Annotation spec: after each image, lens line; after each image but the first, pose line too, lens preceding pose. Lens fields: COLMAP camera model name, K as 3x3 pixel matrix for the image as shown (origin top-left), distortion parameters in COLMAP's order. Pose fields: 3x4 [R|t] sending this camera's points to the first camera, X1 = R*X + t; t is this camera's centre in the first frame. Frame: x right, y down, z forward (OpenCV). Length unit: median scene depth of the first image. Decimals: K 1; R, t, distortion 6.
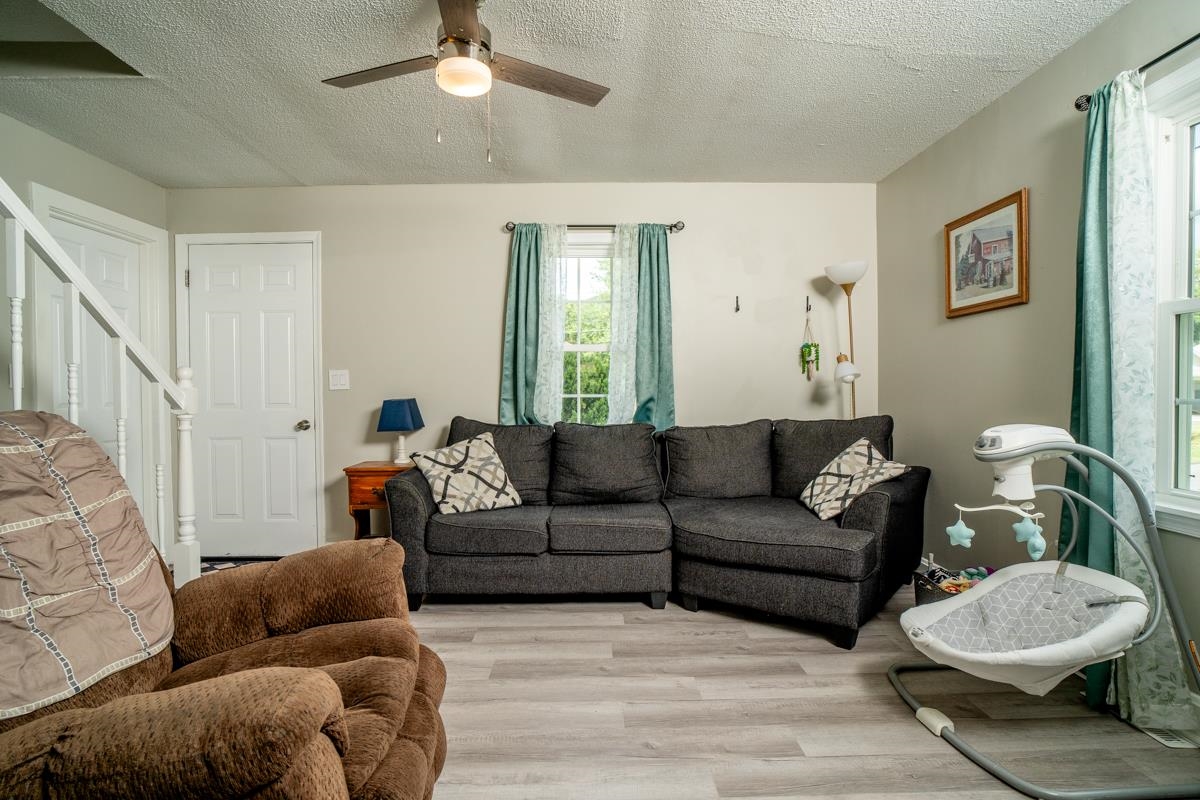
lens RADIAL K [[625.9, 0, 602.3], [0, 625.9, 401.2], [0, 0, 1]] dist [-0.054320, 0.025620]
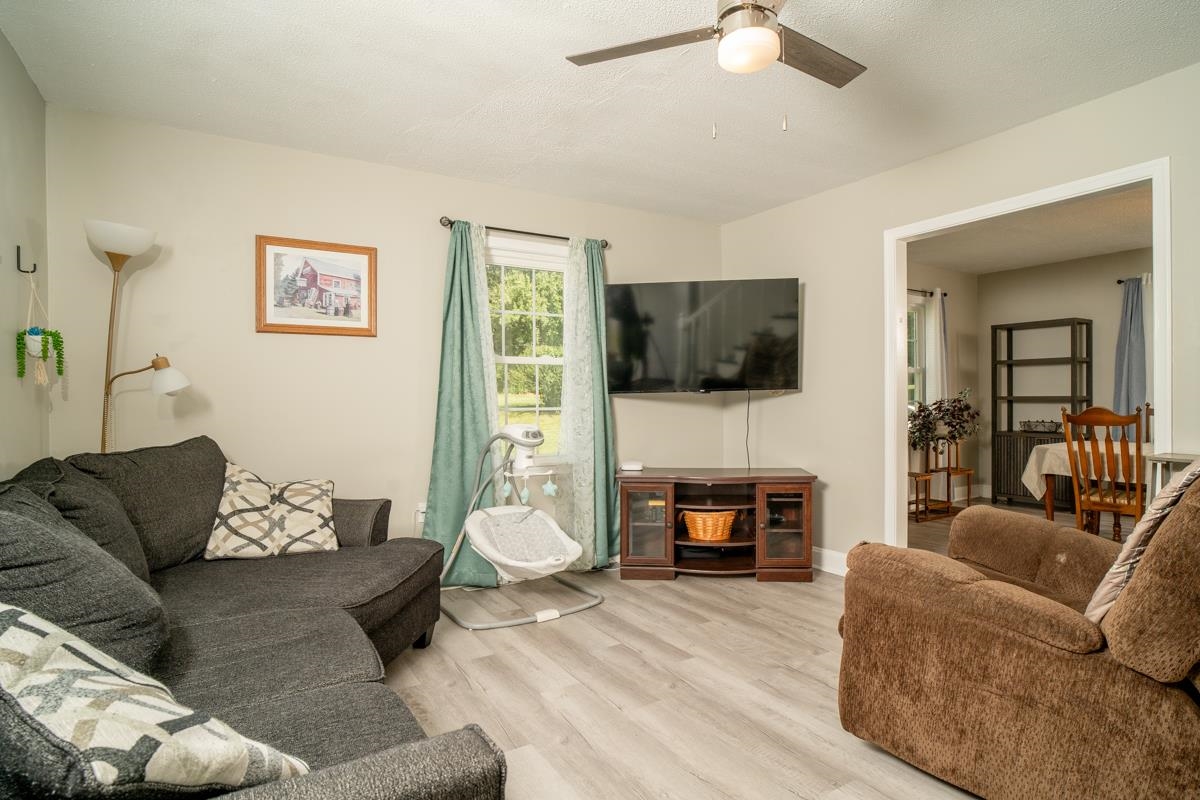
lens RADIAL K [[625.9, 0, 602.3], [0, 625.9, 401.2], [0, 0, 1]] dist [-0.054320, 0.025620]
pose [[-0.507204, 0.012382, 0.861737, -0.632576], [0.028763, 0.999583, 0.002567, -0.013480], [-0.861346, 0.026088, -0.507349, 1.179715]]
